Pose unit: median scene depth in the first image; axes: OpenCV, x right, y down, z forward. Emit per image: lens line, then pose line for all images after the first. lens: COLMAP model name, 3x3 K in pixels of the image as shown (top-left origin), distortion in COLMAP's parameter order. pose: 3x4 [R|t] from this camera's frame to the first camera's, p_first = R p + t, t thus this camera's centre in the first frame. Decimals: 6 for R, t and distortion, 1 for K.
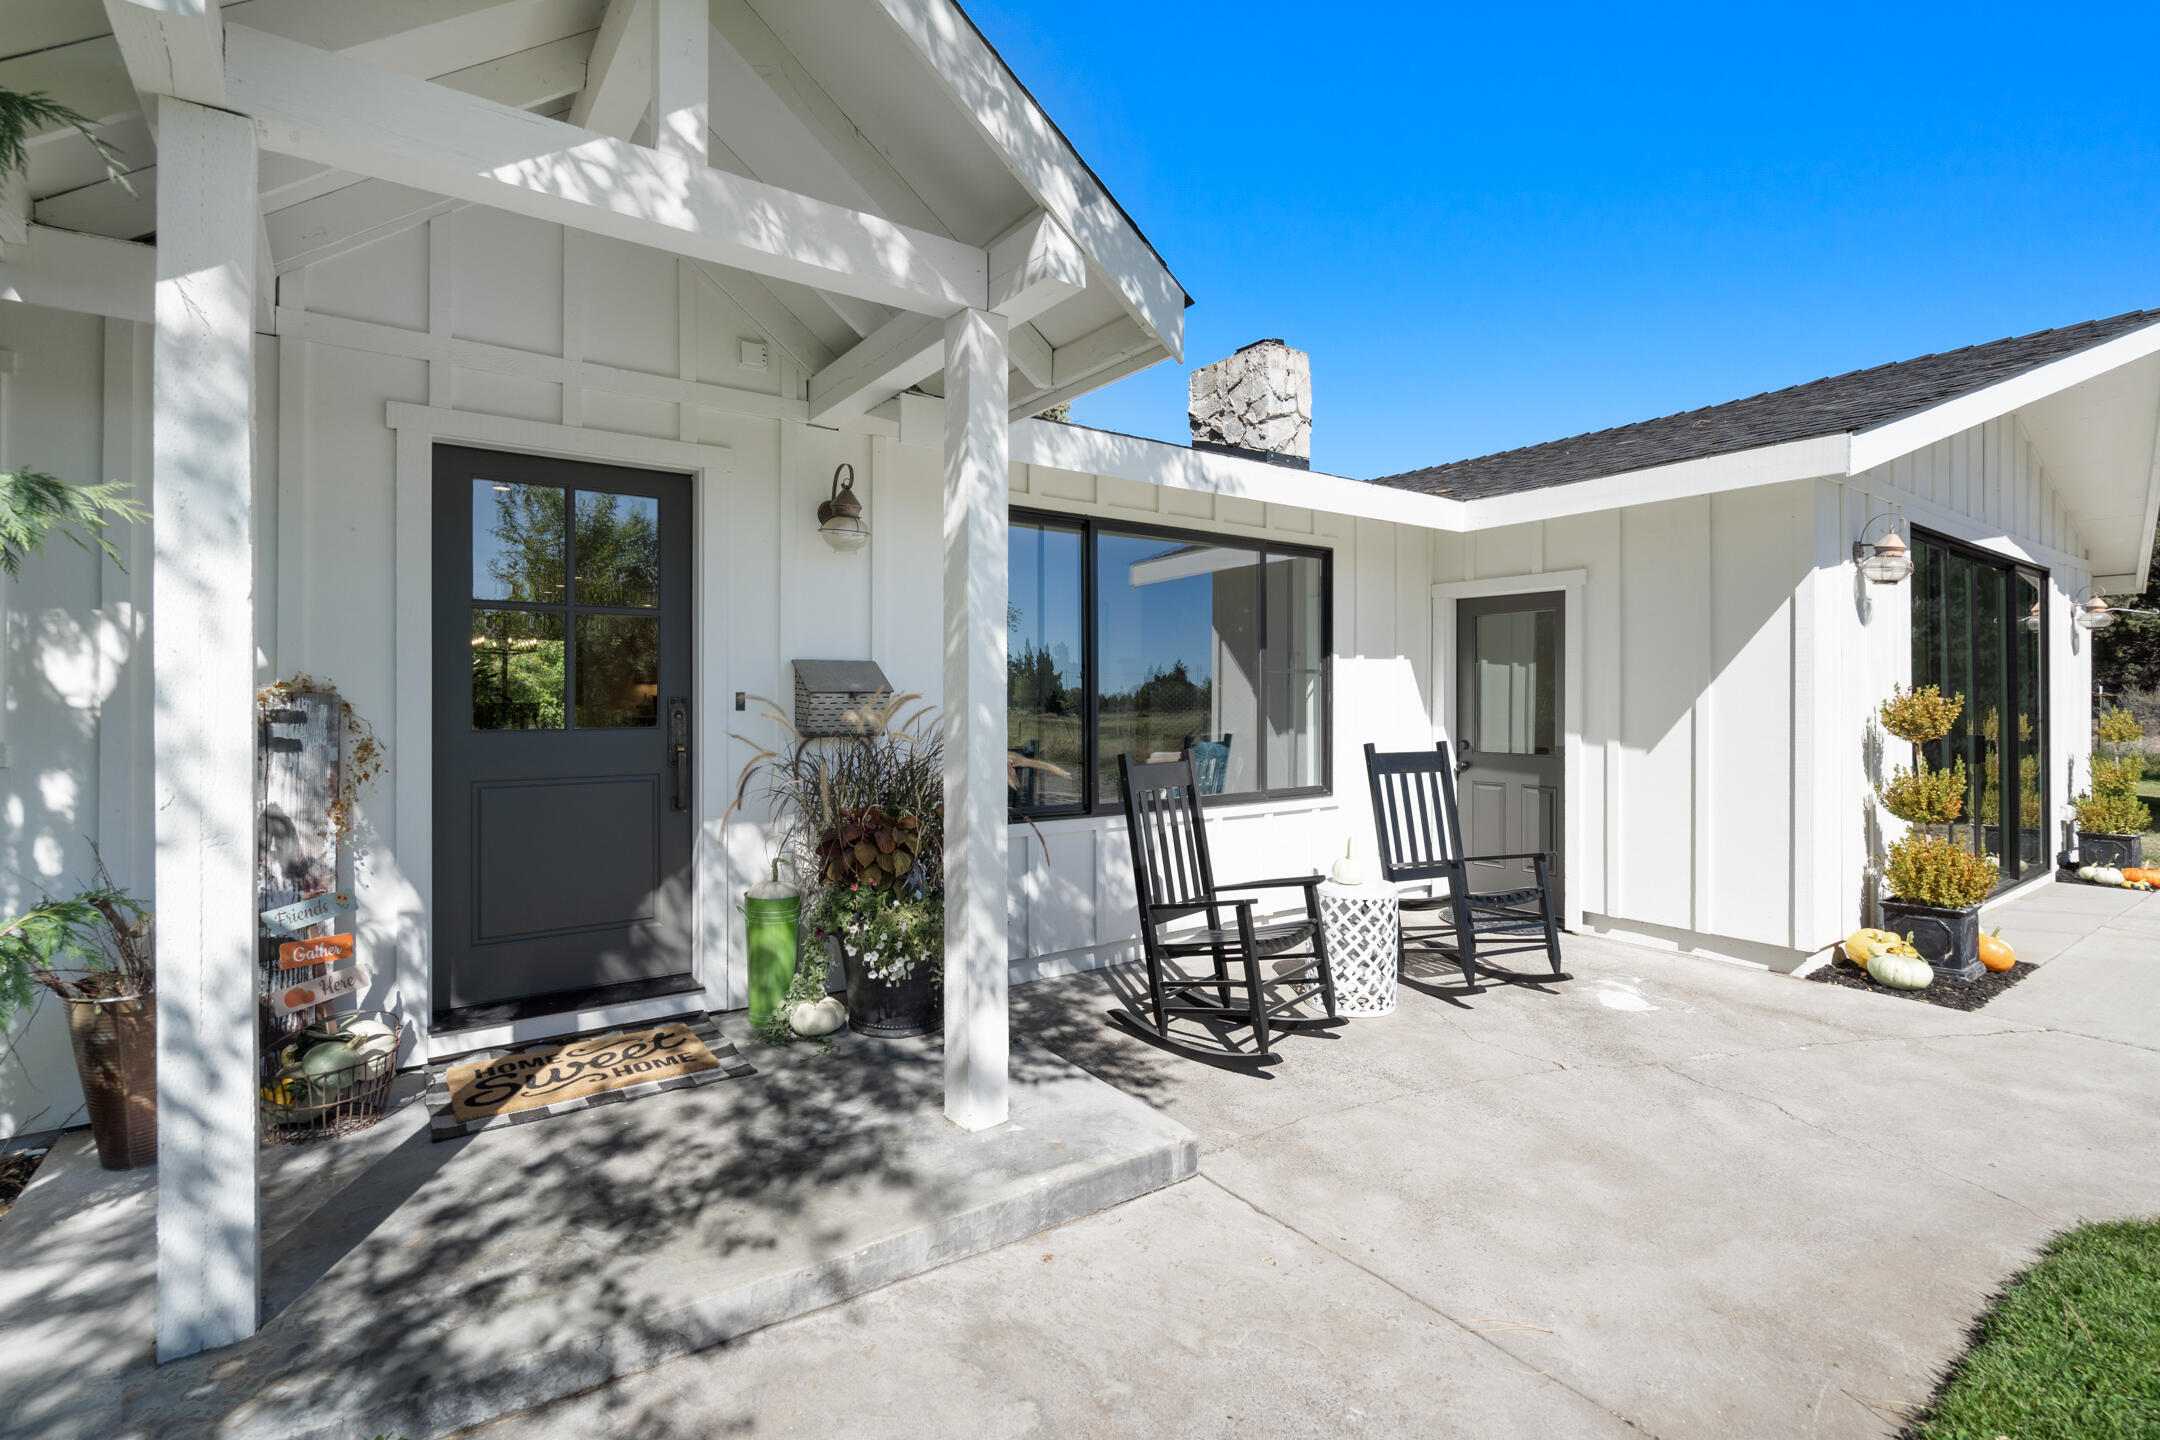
lens RADIAL K [[988.3, 0, 1072.7], [0, 988.3, 702.4], [0, 0, 1]] dist [0.003819, 0.000318]
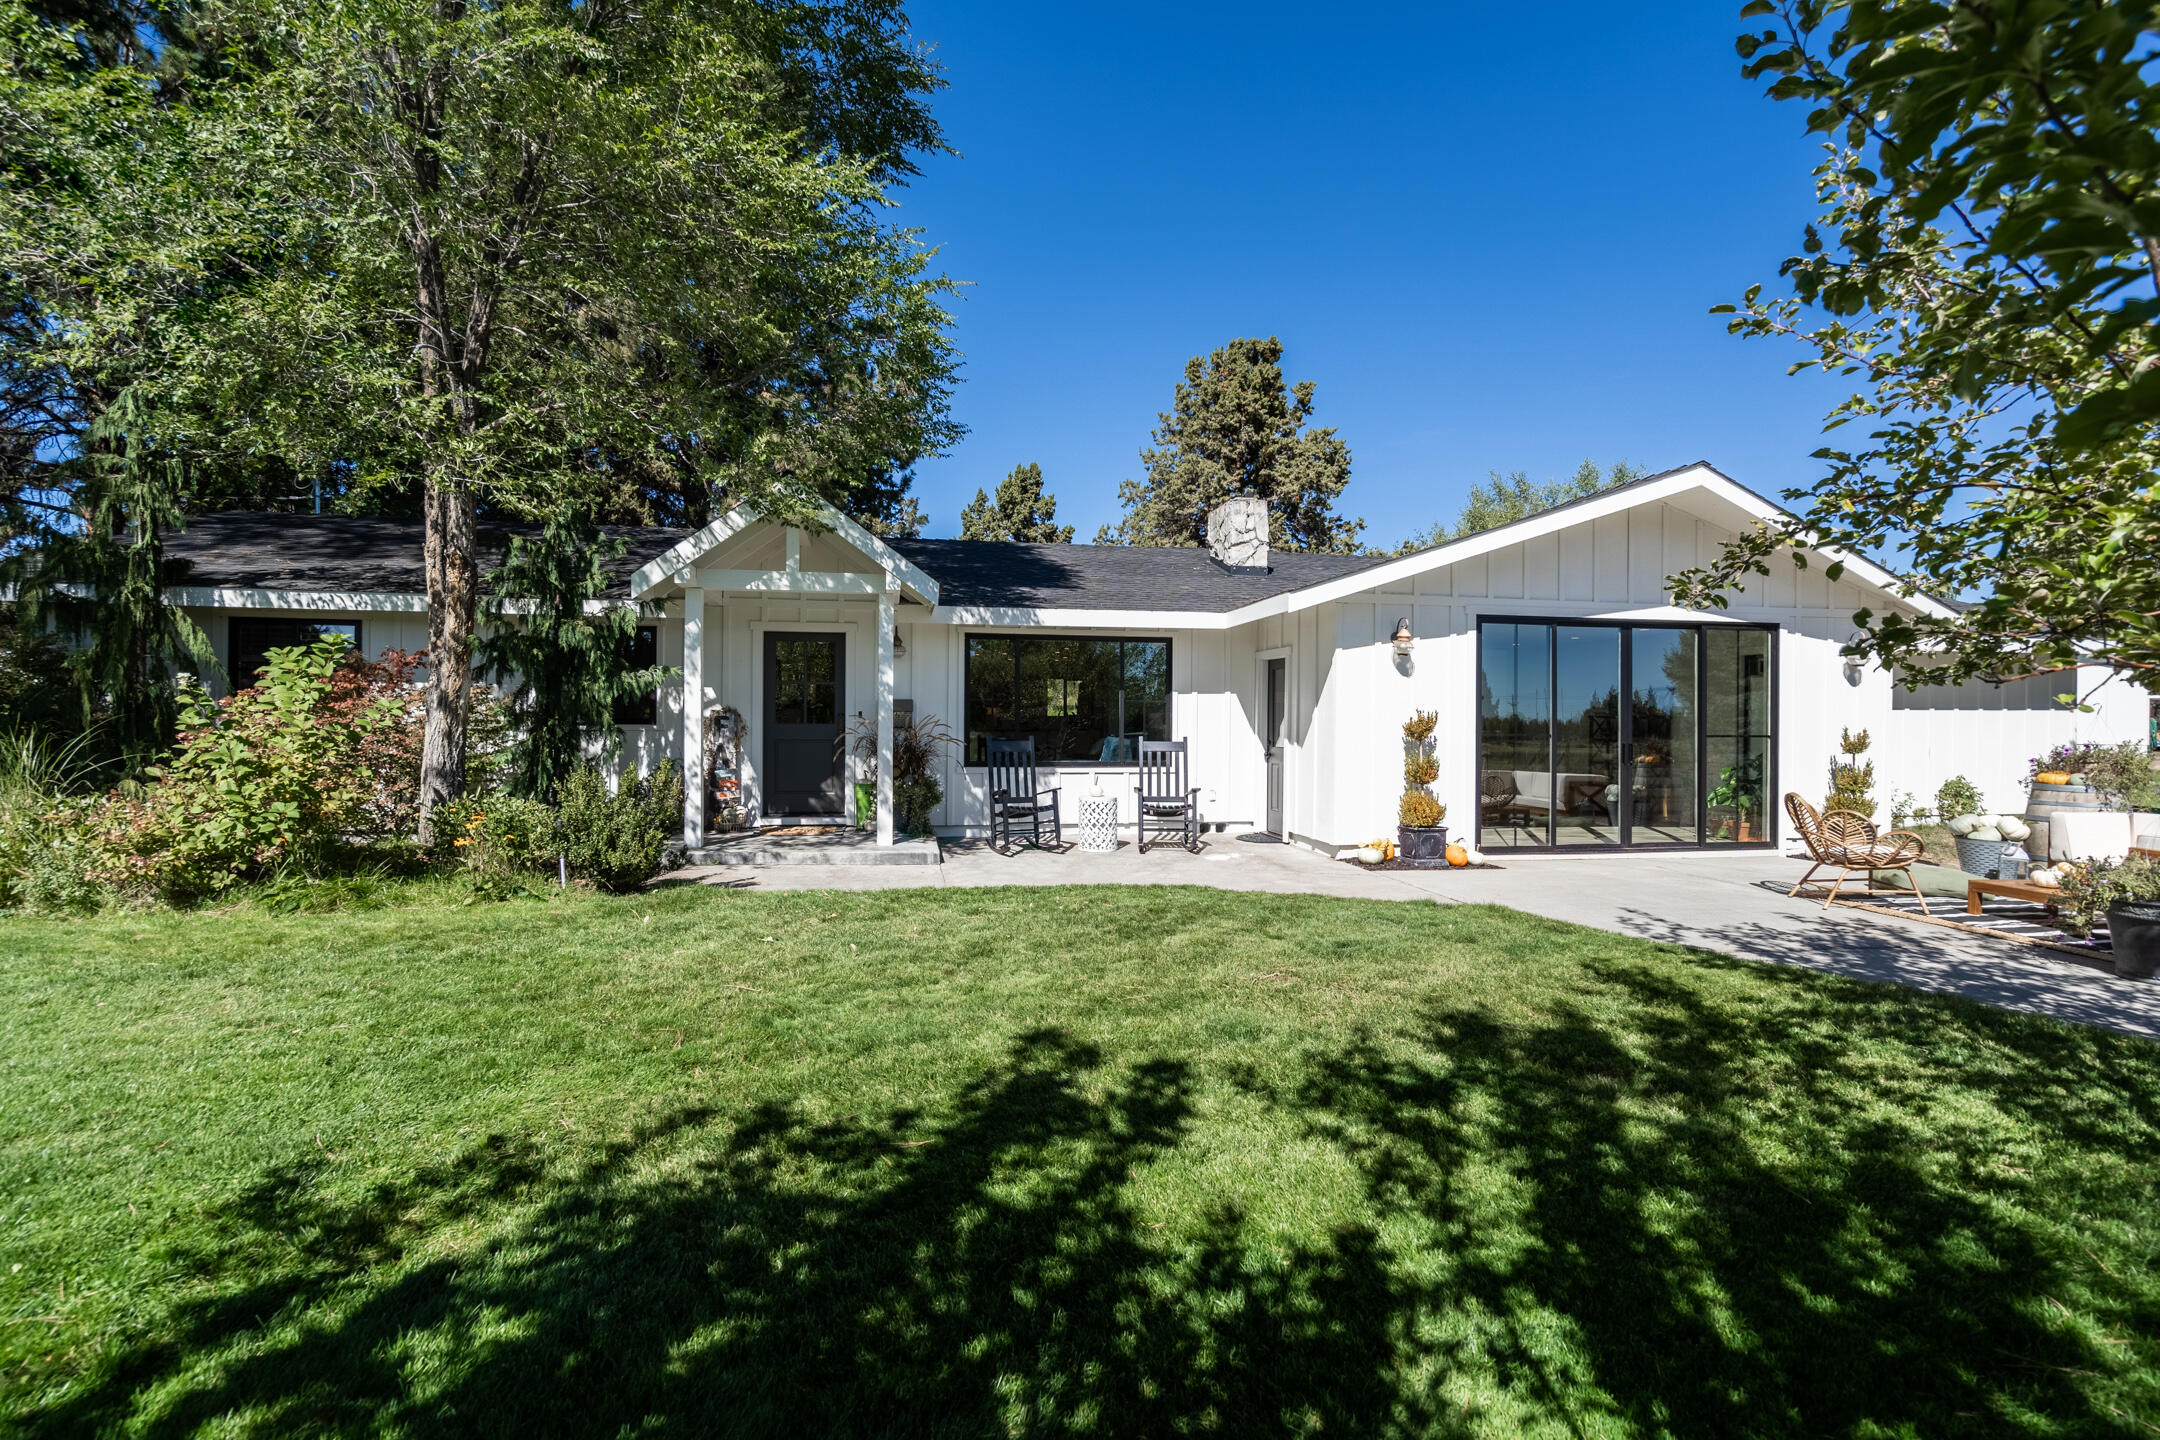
lens RADIAL K [[988.3, 0, 1084.5], [0, 988.3, 719.9], [0, 0, 1]] dist [0.003819, 0.000318]
pose [[0.903569, 0.008477, -0.428360, 1.619263], [-0.009224, 0.999957, 0.000333, 0.009764], [0.428344, 0.003650, 0.903608, -1.398997]]
